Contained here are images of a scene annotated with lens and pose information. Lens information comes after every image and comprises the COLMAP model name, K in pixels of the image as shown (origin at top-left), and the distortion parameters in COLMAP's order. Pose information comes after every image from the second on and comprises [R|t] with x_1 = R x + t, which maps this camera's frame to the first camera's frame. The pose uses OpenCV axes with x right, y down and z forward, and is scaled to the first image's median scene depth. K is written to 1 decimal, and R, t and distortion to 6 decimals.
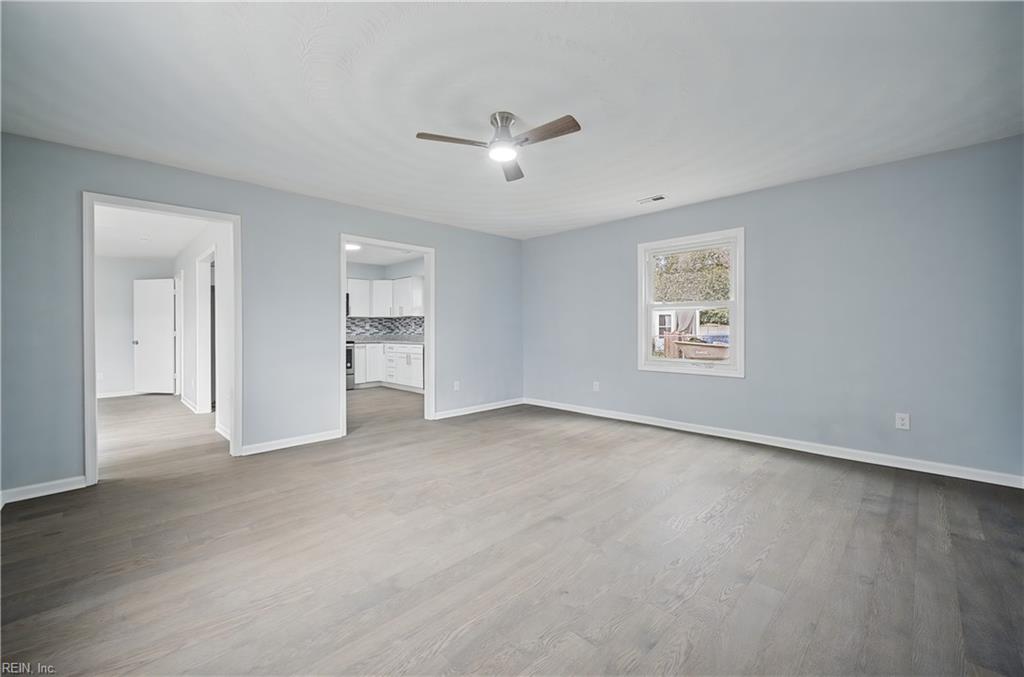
lens RADIAL K [[405.2, 0, 512.7], [0, 405.2, 331.8], [0, 0, 1]] dist [0.000428, 0.000044]
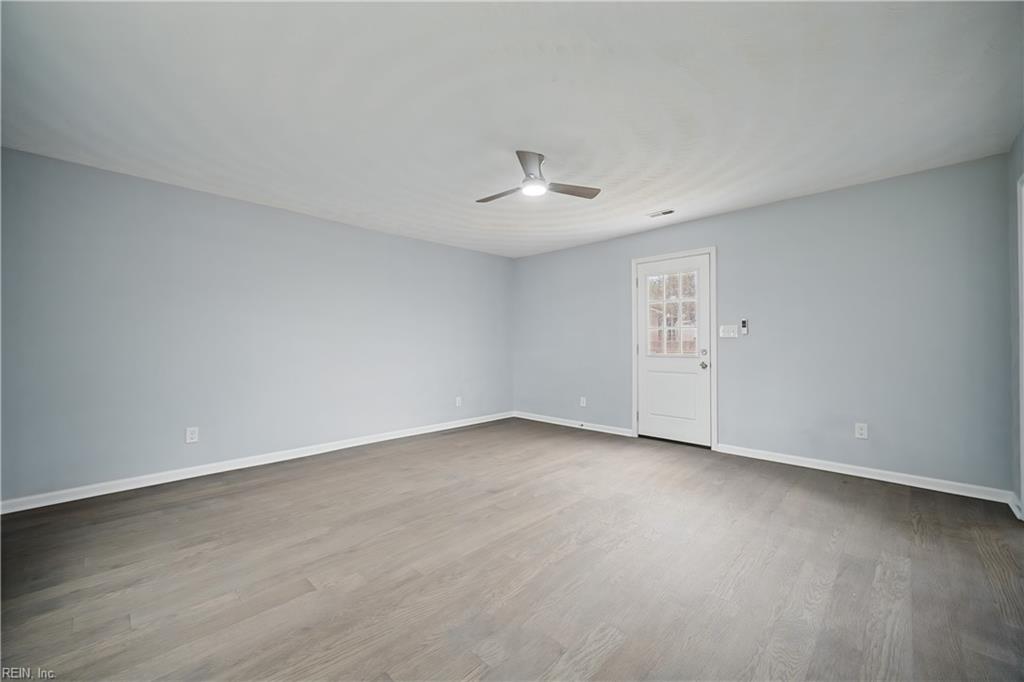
lens RADIAL K [[405.2, 0, 511.6], [0, 405.2, 340.1], [0, 0, 1]] dist [0.000428, 0.000044]
pose [[-0.999852, 0.007150, -0.015678, 0.059563], [0.007028, 0.999945, 0.007824, -0.022333], [0.015733, 0.007712, -0.999846, 2.036955]]
